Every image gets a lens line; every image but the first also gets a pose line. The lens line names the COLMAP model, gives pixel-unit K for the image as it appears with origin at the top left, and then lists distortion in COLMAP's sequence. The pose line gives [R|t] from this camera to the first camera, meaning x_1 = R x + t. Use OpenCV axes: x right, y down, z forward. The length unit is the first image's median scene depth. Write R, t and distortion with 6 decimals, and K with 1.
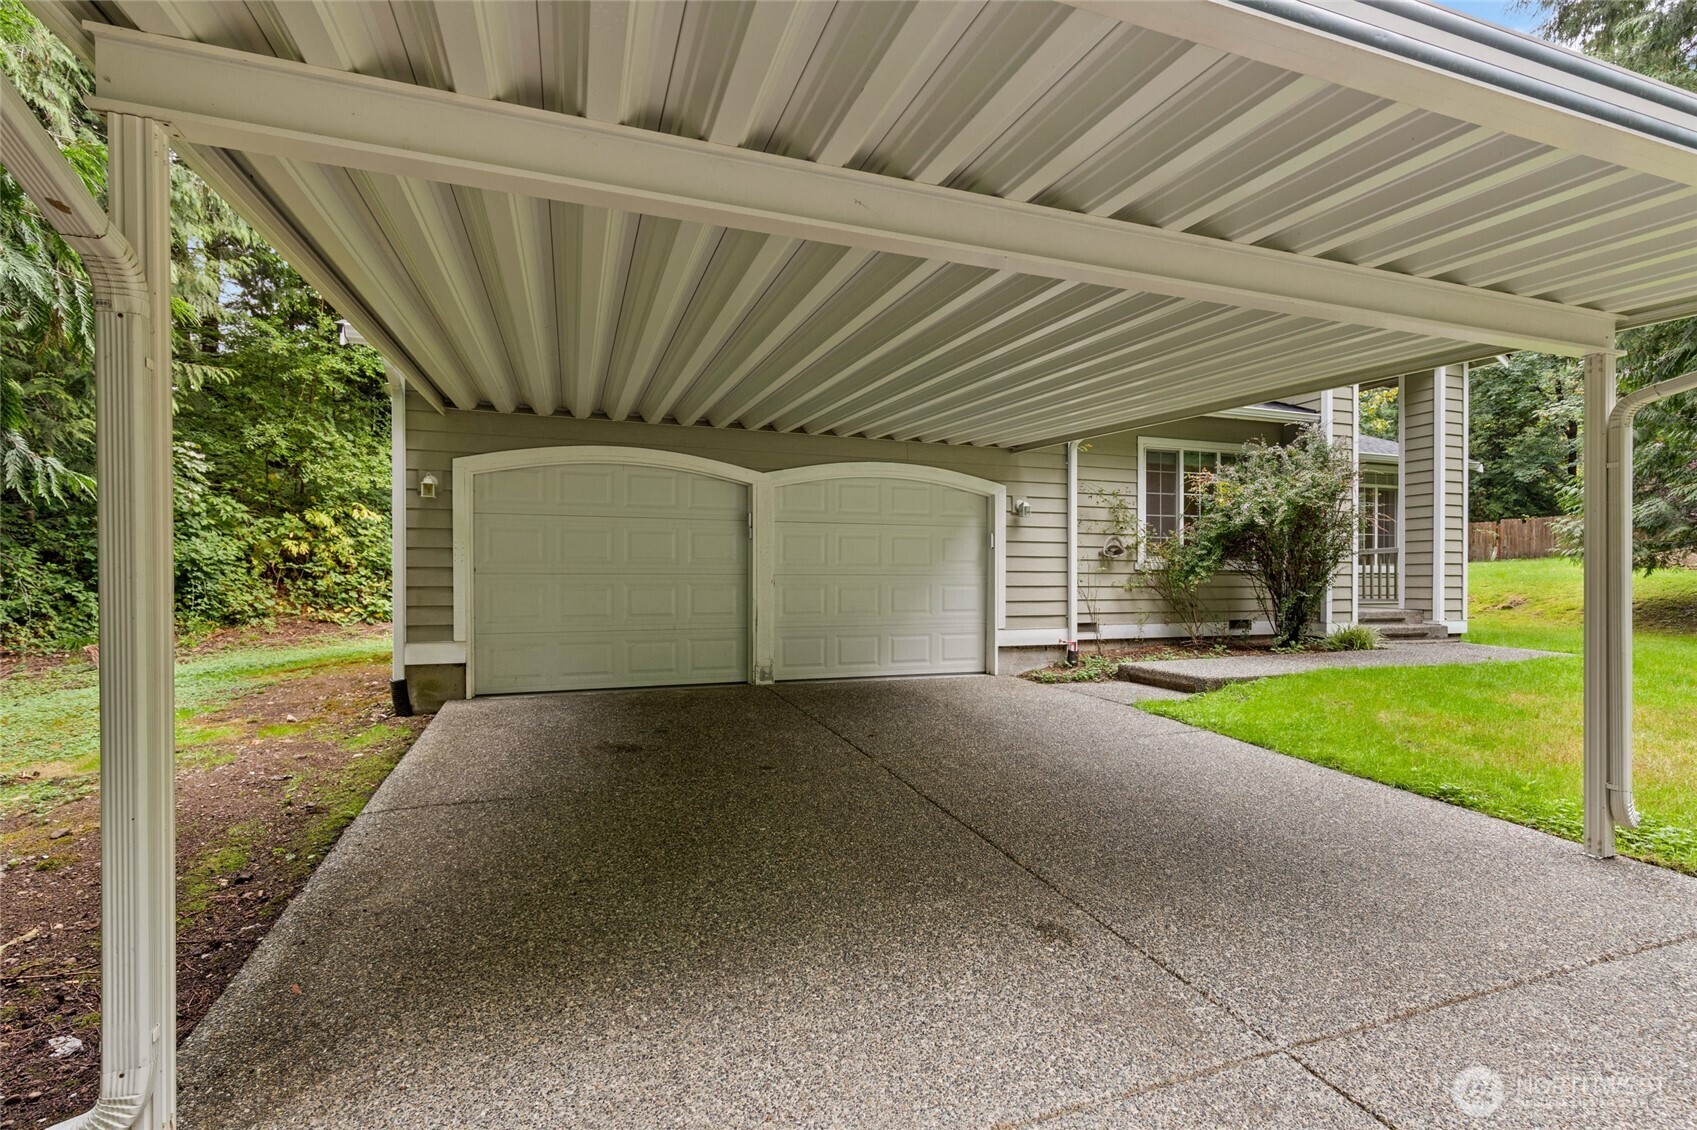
lens RADIAL K [[763.4, 0, 837.5], [0, 763.4, 577.6], [0, 0, 1]] dist [0.010077, -0.002020]
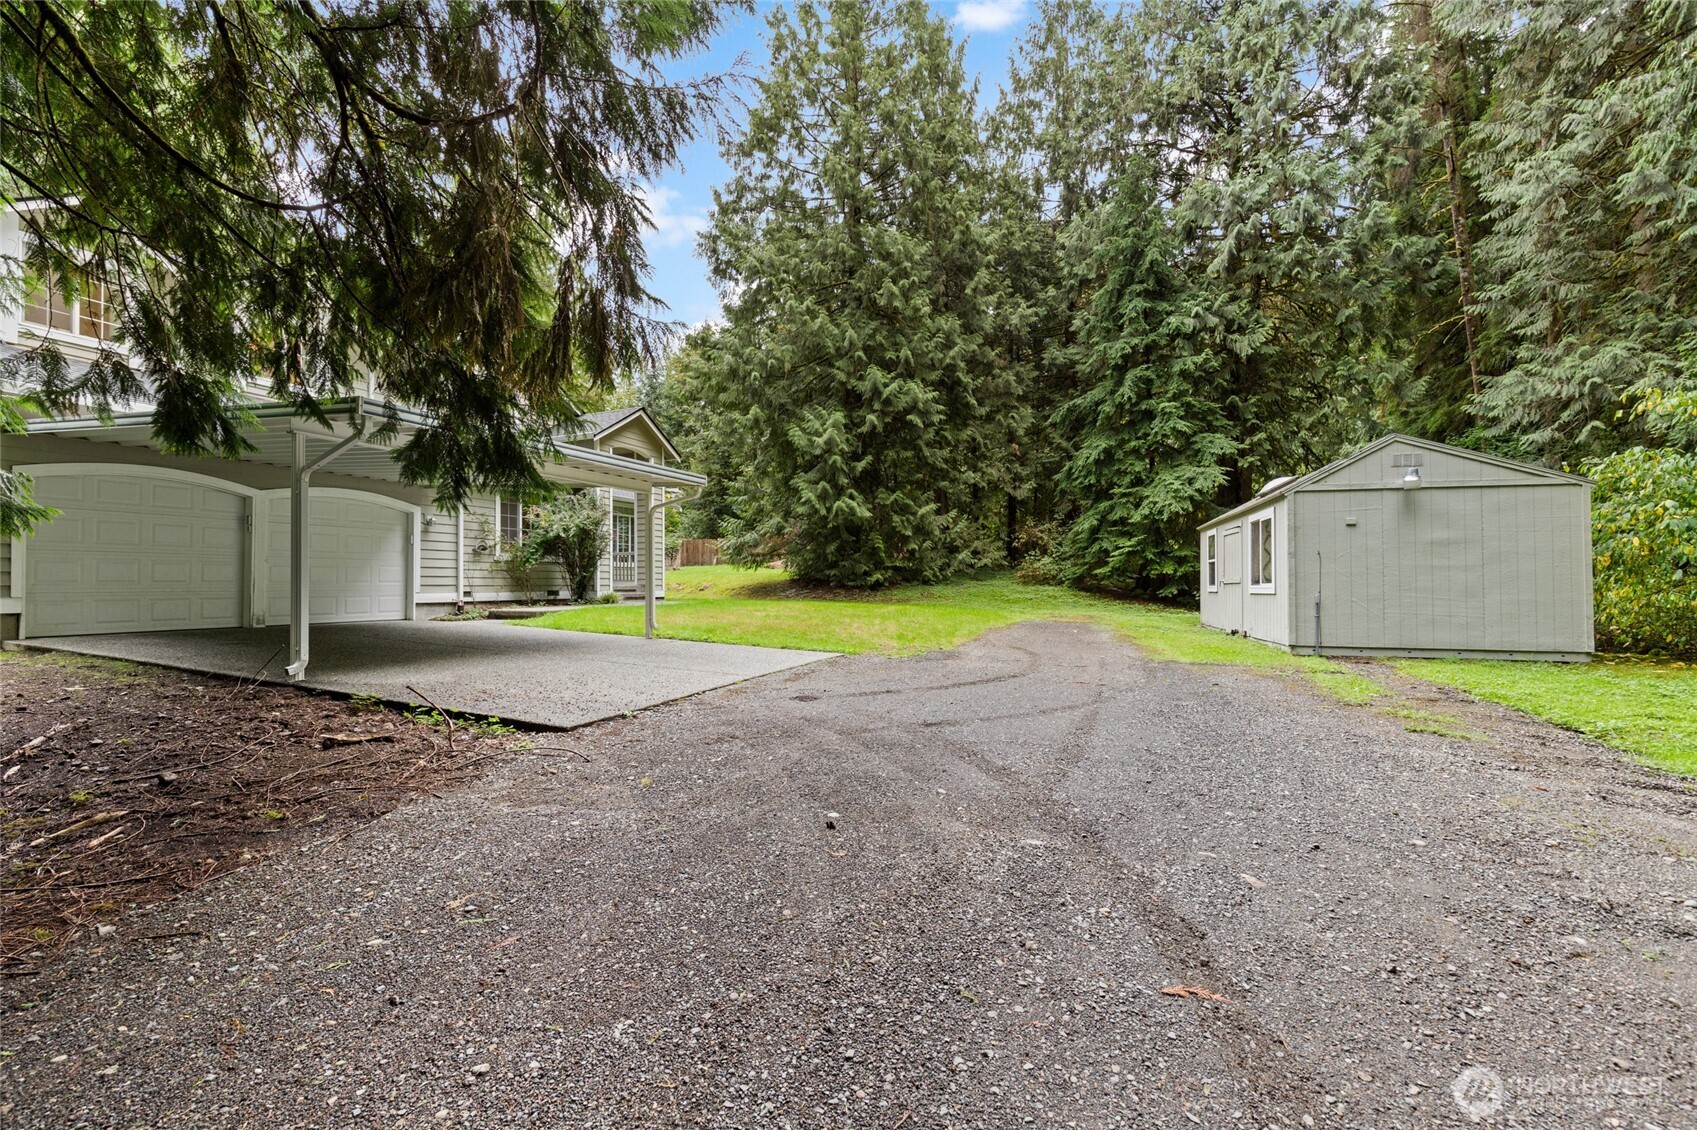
lens RADIAL K [[763.4, 0, 833.9], [0, 763.4, 576.7], [0, 0, 1]] dist [0.010077, -0.002020]
pose [[0.674623, 0.001732, 0.738161, -0.364996], [0.003832, 0.999976, -0.005848, 0.040606], [-0.738153, 0.006774, 0.674599, -0.718941]]
